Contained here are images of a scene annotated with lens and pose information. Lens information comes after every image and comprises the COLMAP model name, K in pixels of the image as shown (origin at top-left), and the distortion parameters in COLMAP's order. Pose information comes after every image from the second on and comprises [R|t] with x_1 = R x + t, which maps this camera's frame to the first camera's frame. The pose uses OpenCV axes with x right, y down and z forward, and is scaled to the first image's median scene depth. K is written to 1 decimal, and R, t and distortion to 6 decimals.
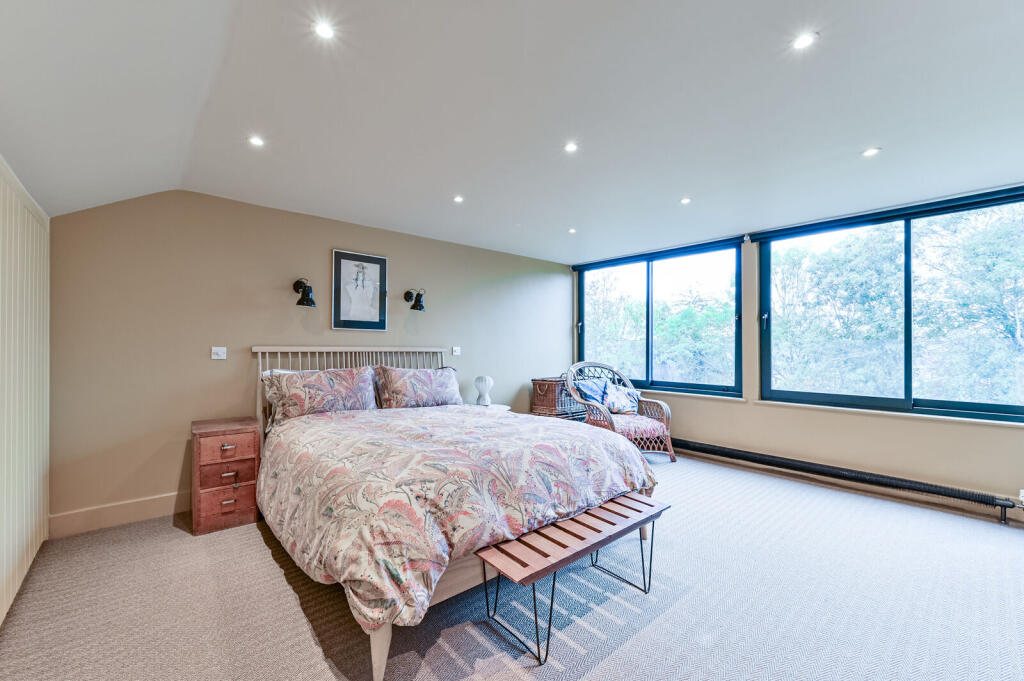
lens RADIAL K [[407.1, 0, 504.2], [0, 407.1, 344.3], [0, 0, 1]] dist [-0.001115, -0.000016]
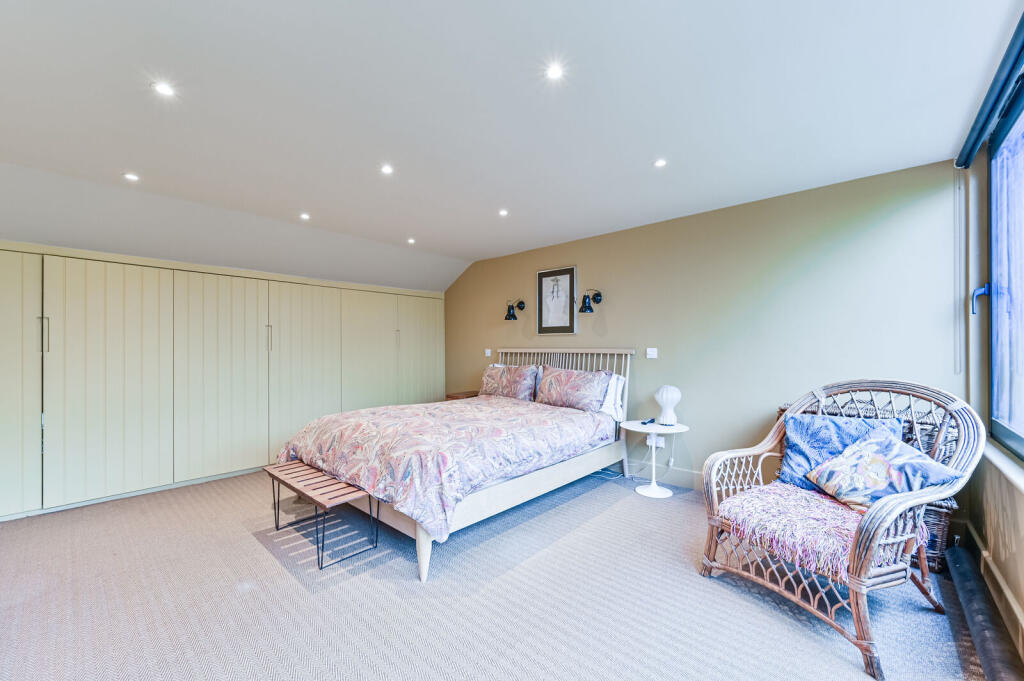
lens RADIAL K [[407.1, 0, 504.4], [0, 407.1, 346.1], [0, 0, 1]] dist [-0.001115, -0.000016]
pose [[0.129021, -0.007483, -0.991614, 0.803456], [0.008118, 0.999946, -0.006489, 0.004830], [0.991609, -0.007213, 0.129074, 0.715477]]
